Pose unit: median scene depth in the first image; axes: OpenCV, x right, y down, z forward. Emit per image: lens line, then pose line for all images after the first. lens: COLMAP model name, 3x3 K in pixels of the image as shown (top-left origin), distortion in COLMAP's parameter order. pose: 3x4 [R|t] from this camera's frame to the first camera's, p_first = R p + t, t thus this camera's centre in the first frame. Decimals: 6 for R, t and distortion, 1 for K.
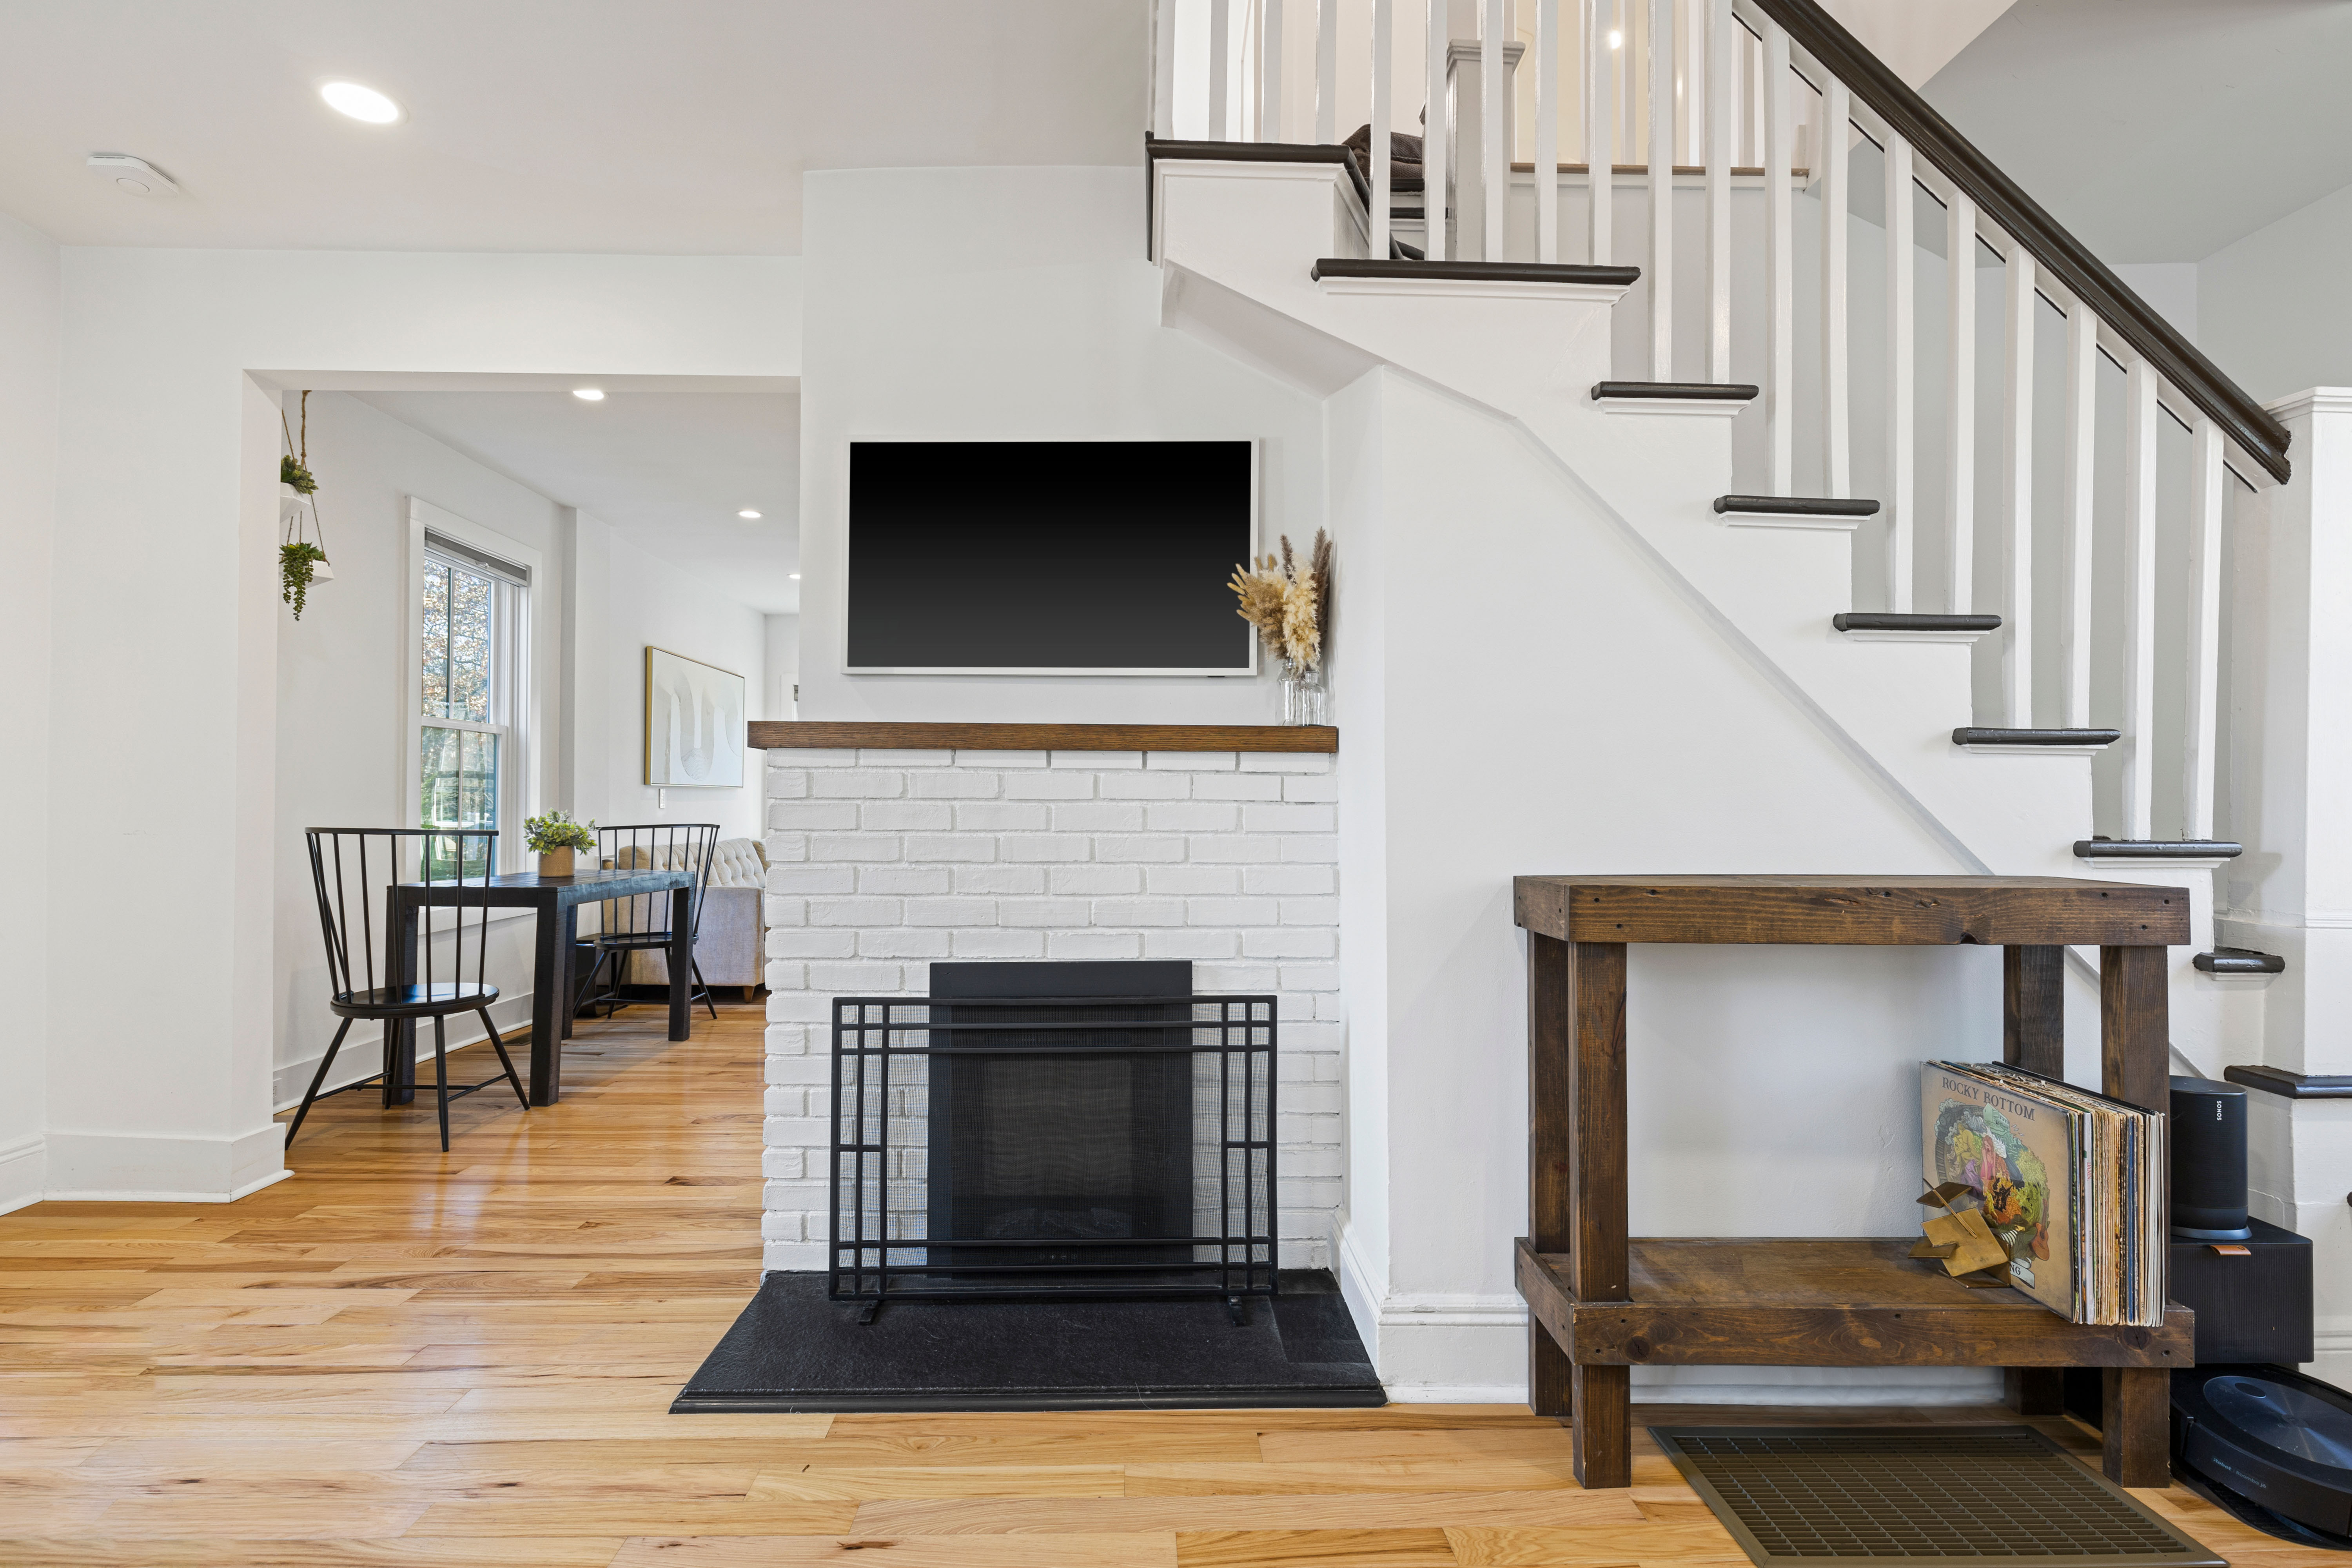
lens RADIAL K [[1065.9, 0, 1176.0], [0, 1065.9, 784.0], [0, 0, 1]] dist [-0.000739, -0.000521]
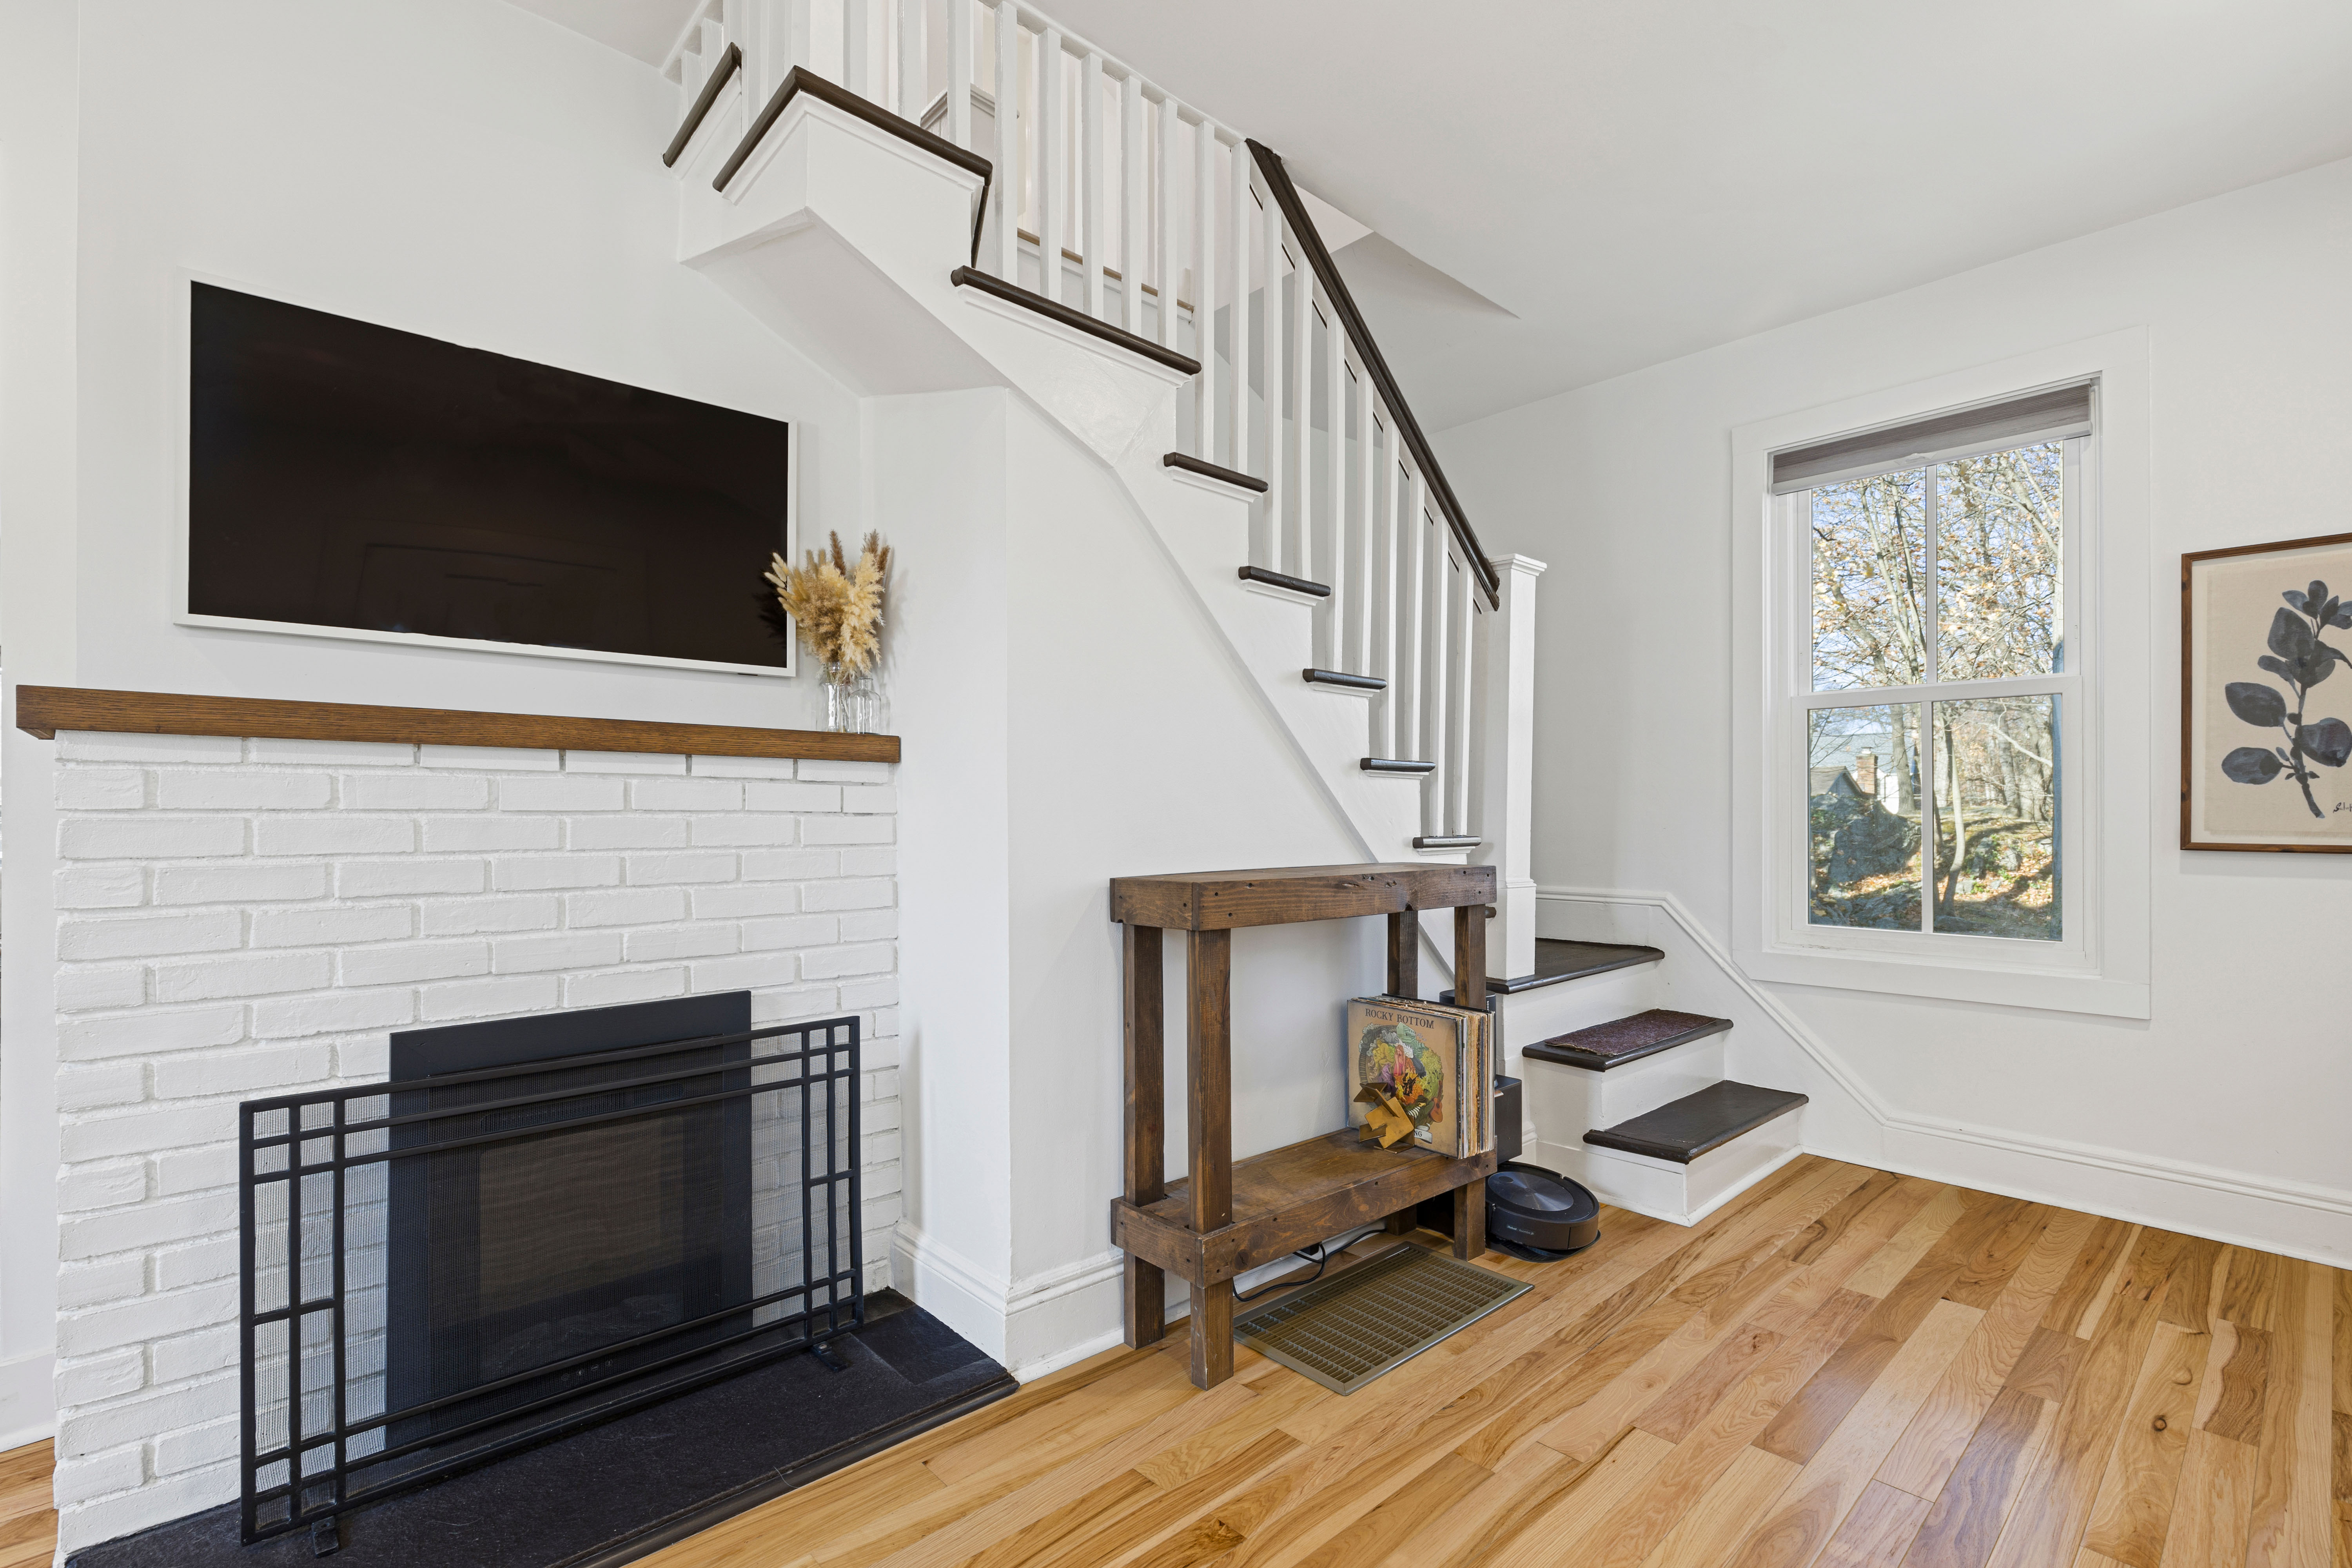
lens RADIAL K [[1029.2, 0, 1176.3], [0, 1029.2, 811.1], [0, 0, 1]] dist [0.000808, -0.000518]
pose [[0.764883, -0.002368, 0.644165, -0.287821], [-0.006371, 0.999917, 0.011240, 0.003128], [-0.644138, -0.012701, 0.764804, 0.116519]]
